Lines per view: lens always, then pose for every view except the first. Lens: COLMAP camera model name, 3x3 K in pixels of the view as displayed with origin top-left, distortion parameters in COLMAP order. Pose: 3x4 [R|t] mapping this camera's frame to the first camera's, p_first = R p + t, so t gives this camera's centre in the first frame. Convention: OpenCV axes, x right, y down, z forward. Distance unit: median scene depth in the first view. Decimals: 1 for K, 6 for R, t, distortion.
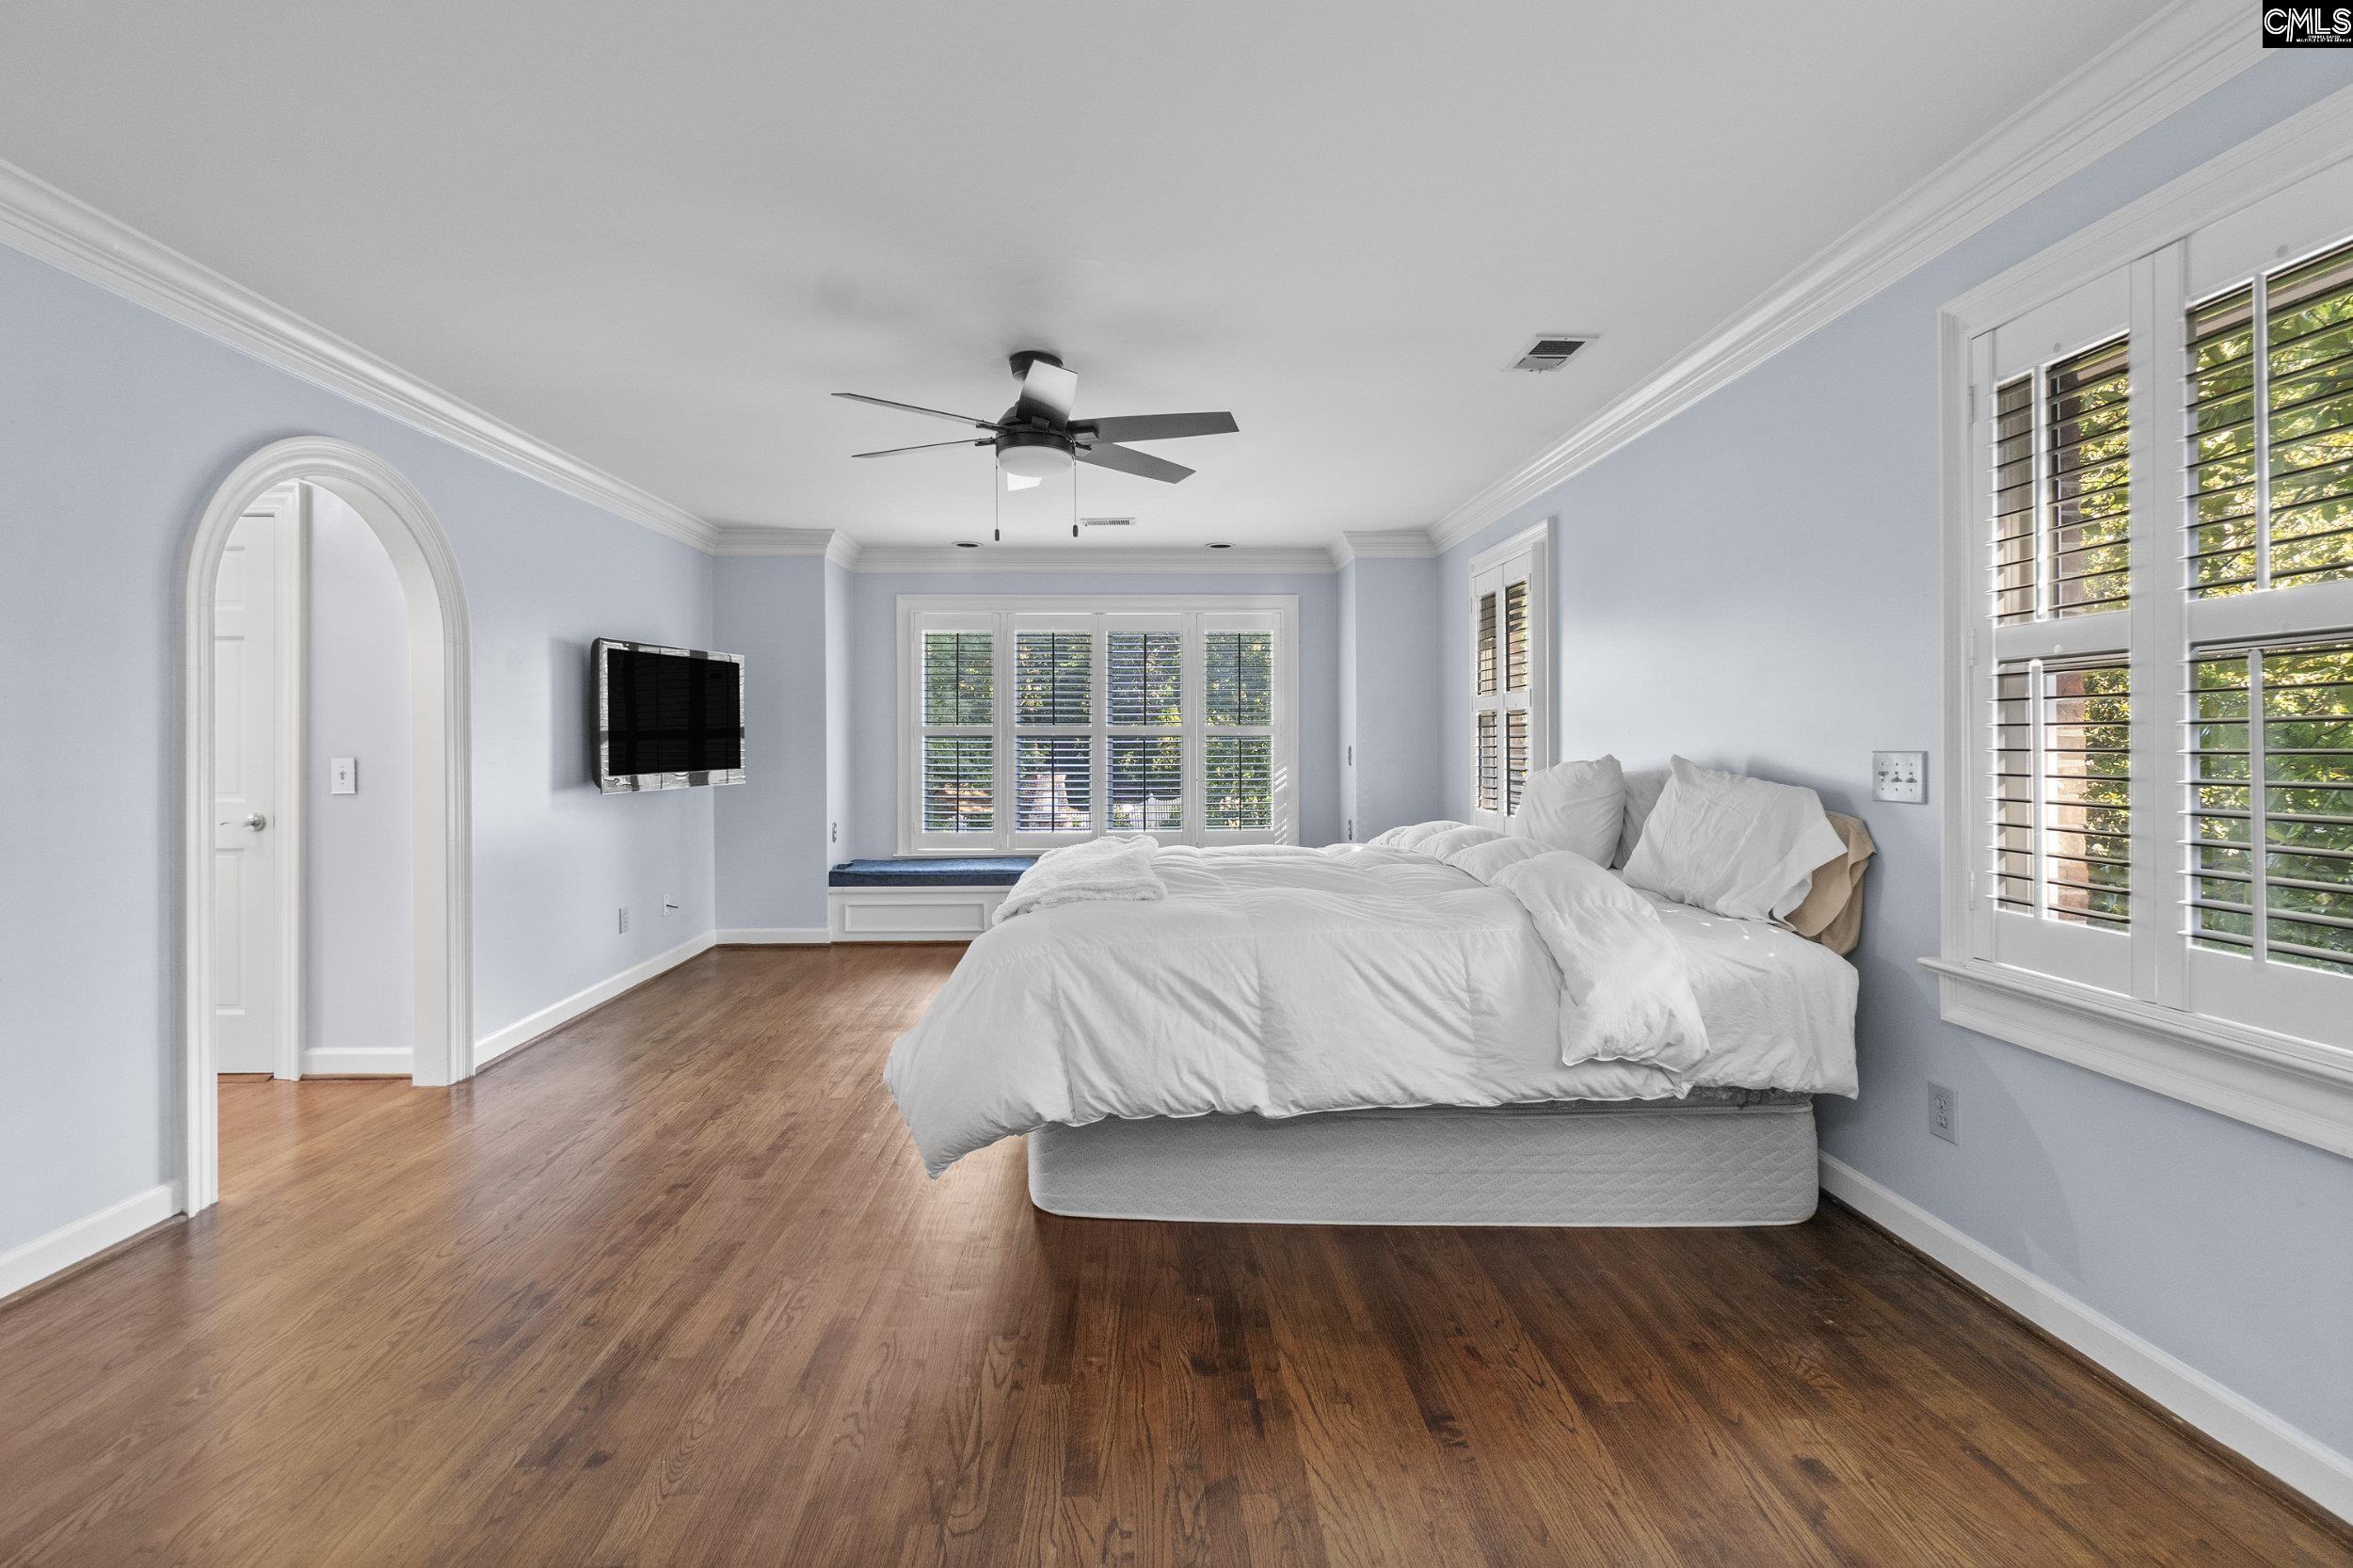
lens RADIAL K [[1021.9, 0, 1179.4], [0, 1021.9, 769.9], [0, 0, 1]] dist [0.004165, 0.000930]
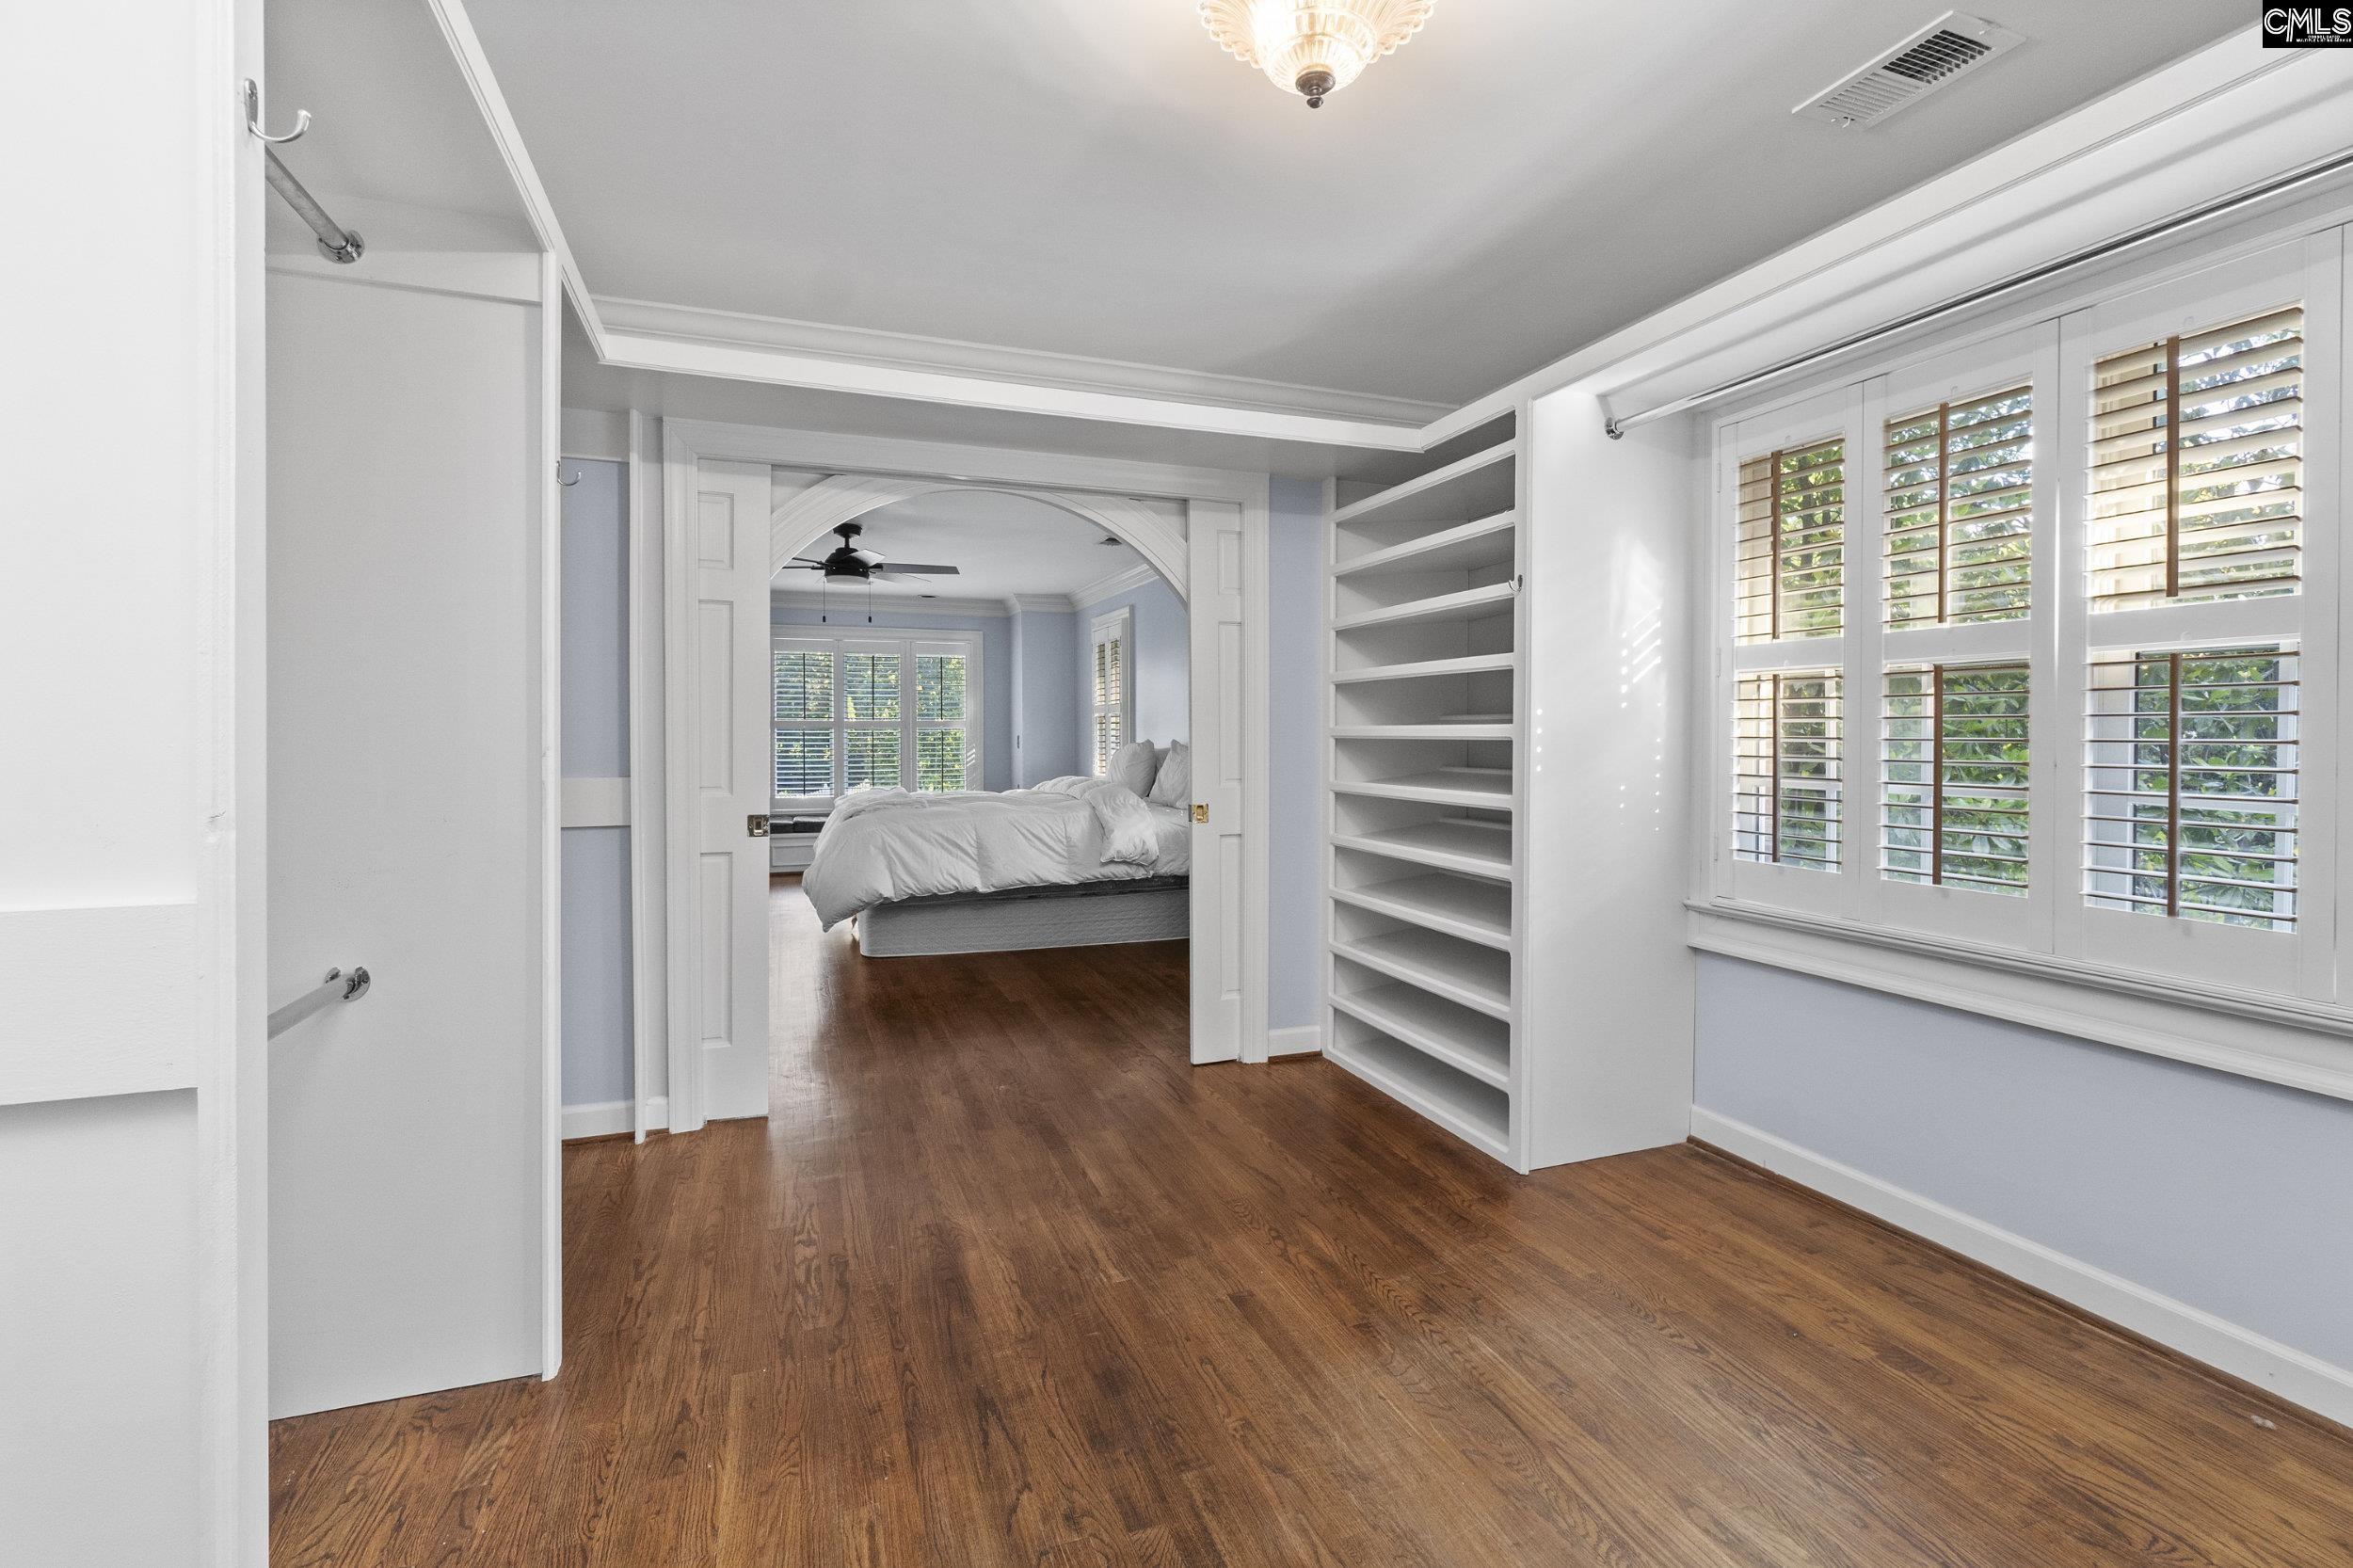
lens RADIAL K [[1021.9, 0, 1181.5], [0, 1021.9, 769.9], [0, 0, 1]] dist [0.004165, 0.000930]
pose [[0.949376, -0.005135, 0.314099, -0.194846], [0.001837, 0.999940, 0.010796, 0.030844], [-0.314135, -0.009673, 0.949329, -1.257188]]
